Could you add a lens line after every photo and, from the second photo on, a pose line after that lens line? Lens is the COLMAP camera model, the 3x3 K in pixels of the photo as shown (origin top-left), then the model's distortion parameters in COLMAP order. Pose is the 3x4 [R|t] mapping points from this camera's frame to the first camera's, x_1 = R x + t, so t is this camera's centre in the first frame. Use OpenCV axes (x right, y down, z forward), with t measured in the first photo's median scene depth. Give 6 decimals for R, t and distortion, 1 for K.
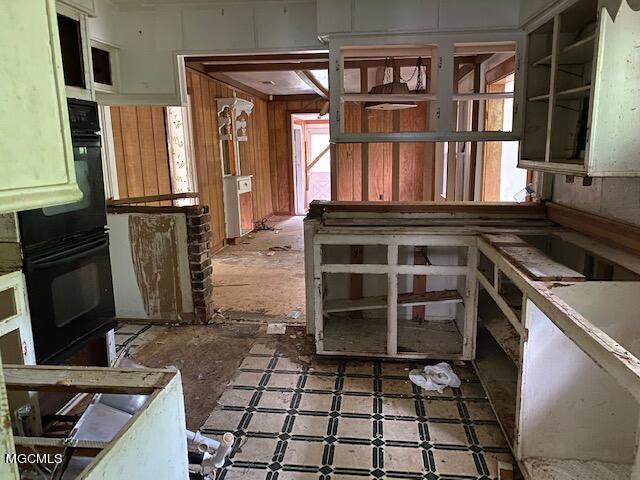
lens RADIAL K [[494.9, 0, 315.0], [0, 494.9, 241.9], [0, 0, 1]] dist [0.081633, -0.021664]
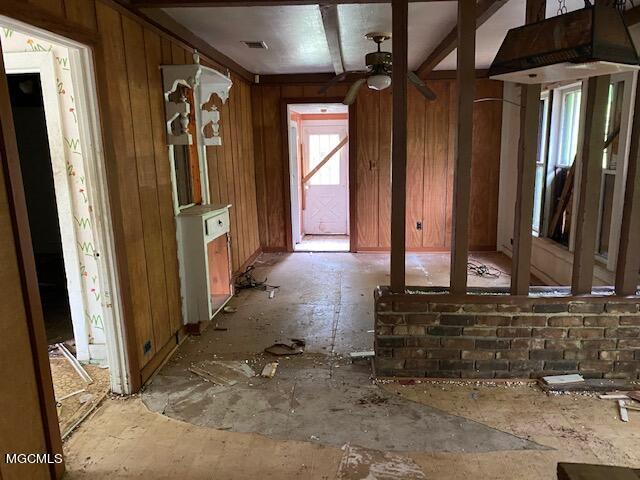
lens RADIAL K [[494.9, 0, 327.0], [0, 494.9, 240.1], [0, 0, 1]] dist [0.081633, -0.021664]
pose [[0.997301, -0.005933, 0.073178, -0.055519], [0.006007, 0.999982, -0.000790, -0.089568], [-0.073172, 0.001227, 0.997319, 0.402234]]
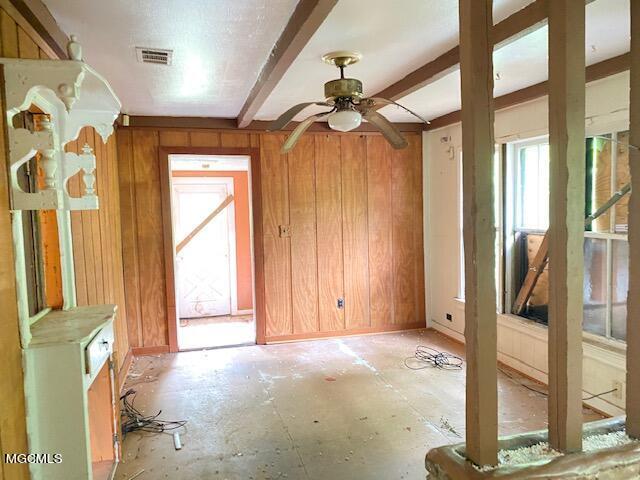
lens RADIAL K [[494.9, 0, 314.5], [0, 494.9, 236.9], [0, 0, 1]] dist [0.081633, -0.021664]
pose [[0.928627, -0.023934, 0.370241, -0.124596], [0.072461, 0.990399, -0.117722, -0.127994], [-0.363869, 0.136148, 0.921446, 0.604913]]
